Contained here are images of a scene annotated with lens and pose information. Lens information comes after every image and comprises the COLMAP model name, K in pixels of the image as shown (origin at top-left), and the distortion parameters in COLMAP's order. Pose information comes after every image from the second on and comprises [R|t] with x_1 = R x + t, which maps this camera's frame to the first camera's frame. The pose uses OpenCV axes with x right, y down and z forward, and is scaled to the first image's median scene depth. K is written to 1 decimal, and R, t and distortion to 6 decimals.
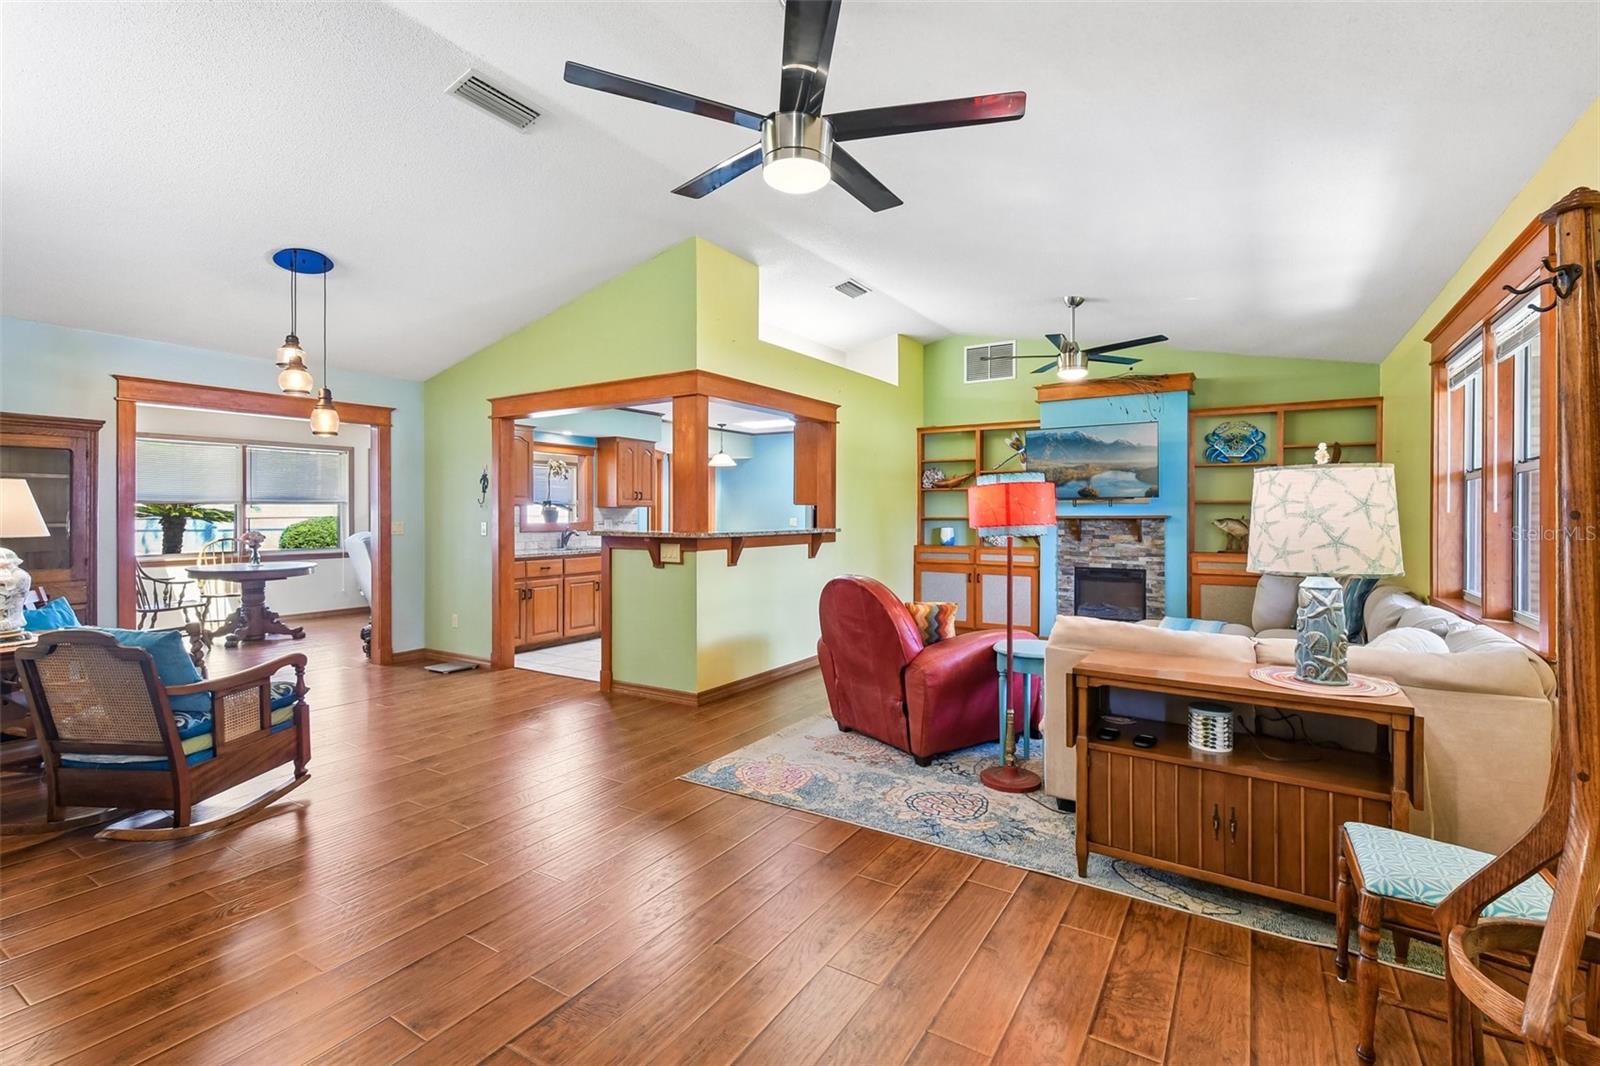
lens RADIAL K [[706.8, 0, 833.8], [0, 706.8, 511.1], [0, 0, 1]] dist [0.000272, -0.000041]
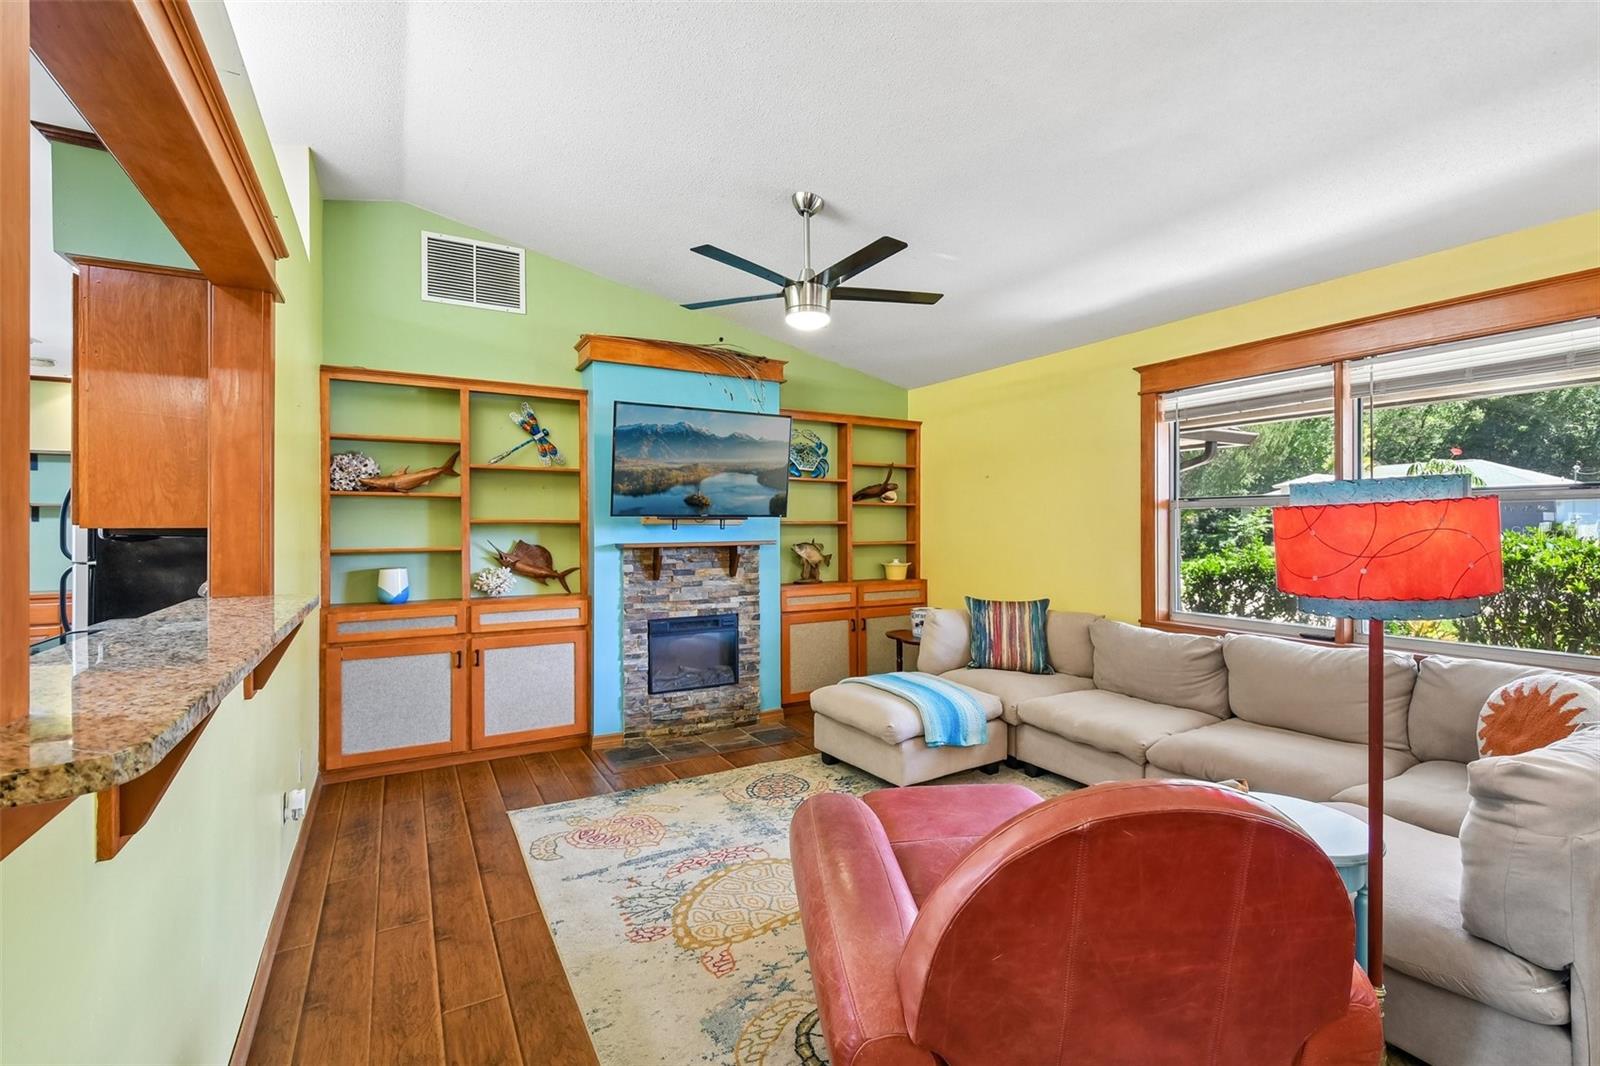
lens RADIAL K [[705.7, 0, 809.0], [0, 705.7, 526.6], [0, 0, 1]] dist [0.001130, -0.000064]
pose [[0.477820, -0.000949, 0.878457, -0.167967], [0.000170, 0.999999, 0.000988, -0.008909], [-0.878457, -0.000323, 0.477820, 0.549912]]
